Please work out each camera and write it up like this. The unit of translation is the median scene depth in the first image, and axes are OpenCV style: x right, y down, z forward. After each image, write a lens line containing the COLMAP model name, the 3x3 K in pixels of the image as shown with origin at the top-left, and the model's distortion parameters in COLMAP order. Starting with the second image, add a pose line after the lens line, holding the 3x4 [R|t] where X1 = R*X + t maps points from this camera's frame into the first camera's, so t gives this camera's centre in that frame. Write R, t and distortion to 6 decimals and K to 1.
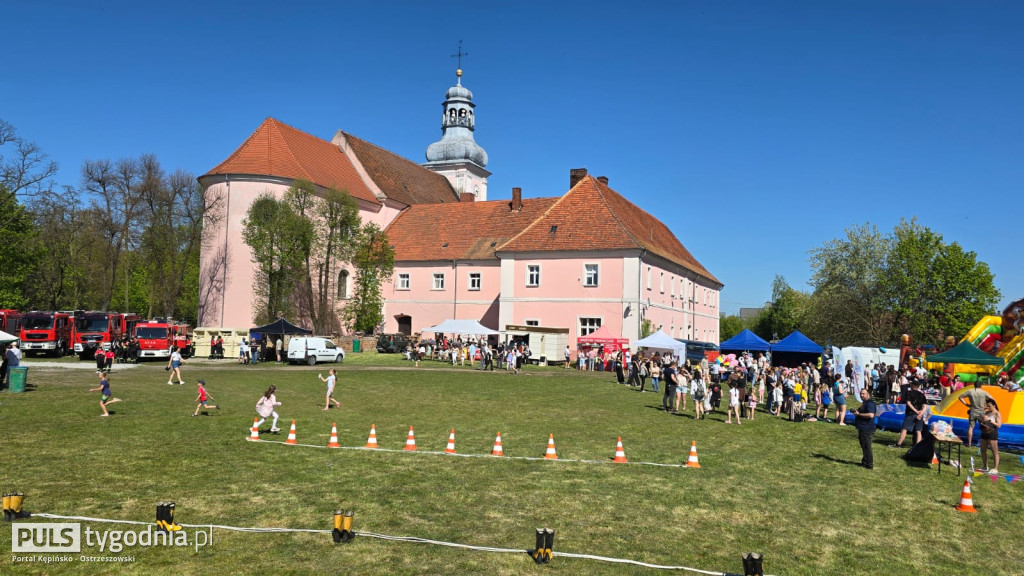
lens RADIAL K [[737.6, 0, 500.5], [0, 737.6, 282.3], [0, 0, 1]] dist [0.050986, -0.064417]
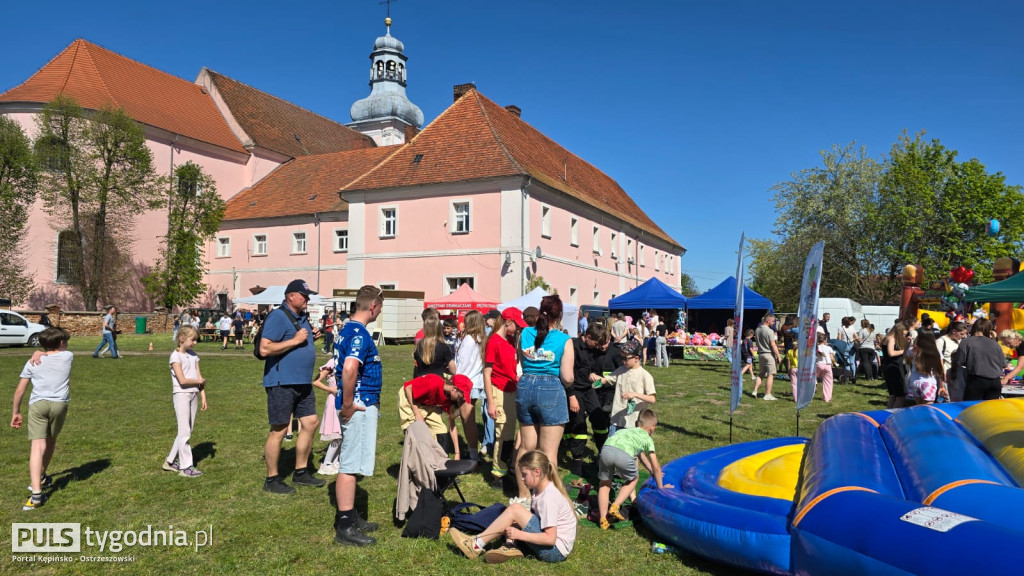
lens RADIAL K [[673.7, 0, 512.0], [0, 673.7, 288.0], [0, 0, 1]] dist [0.027455, -0.002264]
pose [[0.999504, -0.024797, -0.019420, 0.174667], [0.025078, 0.999583, 0.014347, 0.048016], [0.019057, -0.014827, 0.999708, 0.332109]]
